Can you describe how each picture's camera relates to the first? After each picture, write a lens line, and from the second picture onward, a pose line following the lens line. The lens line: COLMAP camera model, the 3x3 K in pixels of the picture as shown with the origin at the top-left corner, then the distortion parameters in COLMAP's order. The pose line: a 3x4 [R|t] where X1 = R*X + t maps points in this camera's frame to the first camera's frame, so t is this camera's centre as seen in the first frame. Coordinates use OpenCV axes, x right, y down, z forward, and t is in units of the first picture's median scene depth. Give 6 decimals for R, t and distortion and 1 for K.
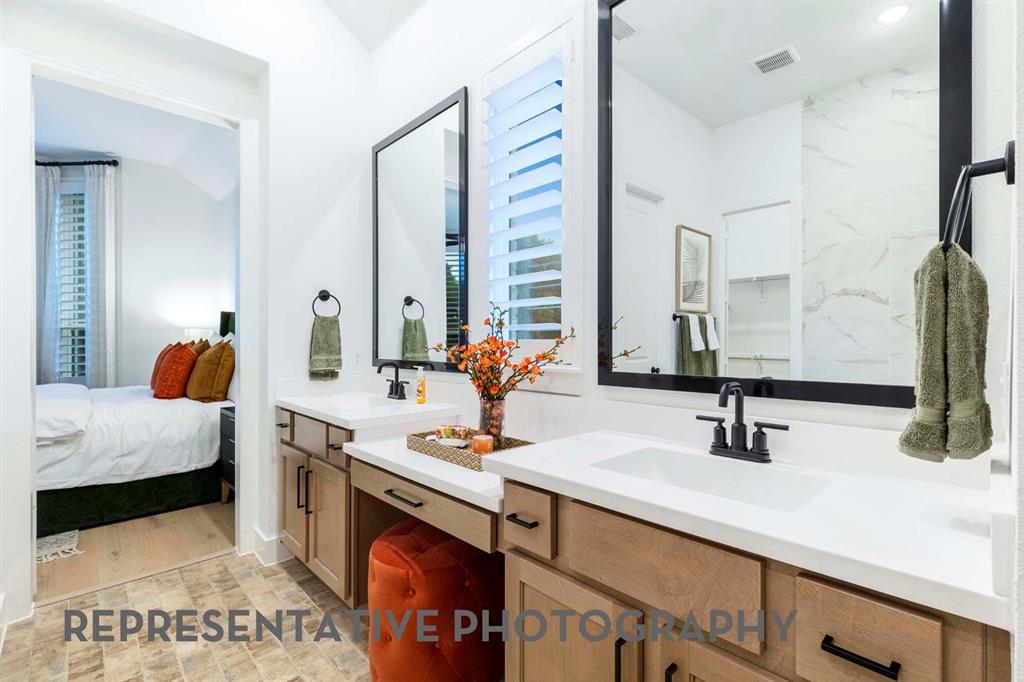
lens RADIAL K [[425.9, 0, 513.9], [0, 425.9, 350.1], [0, 0, 1]] dist [0.002291, 0.000172]
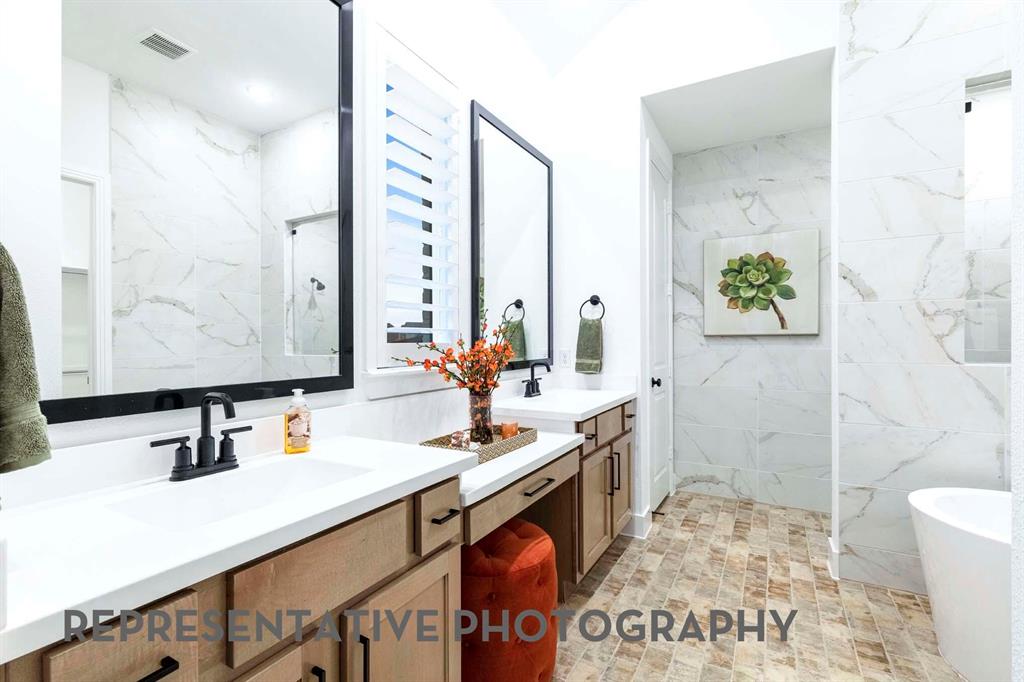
lens RADIAL K [[470.4, 0, 512.0], [0, 470.4, 341.0], [0, 0, 1]] dist [0.002538, -0.000182]
pose [[-0.261681, 0.008768, 0.965115, -0.634683], [0.036645, 0.999328, 0.000857, -0.011329], [-0.964459, 0.035591, -0.261826, 0.622735]]
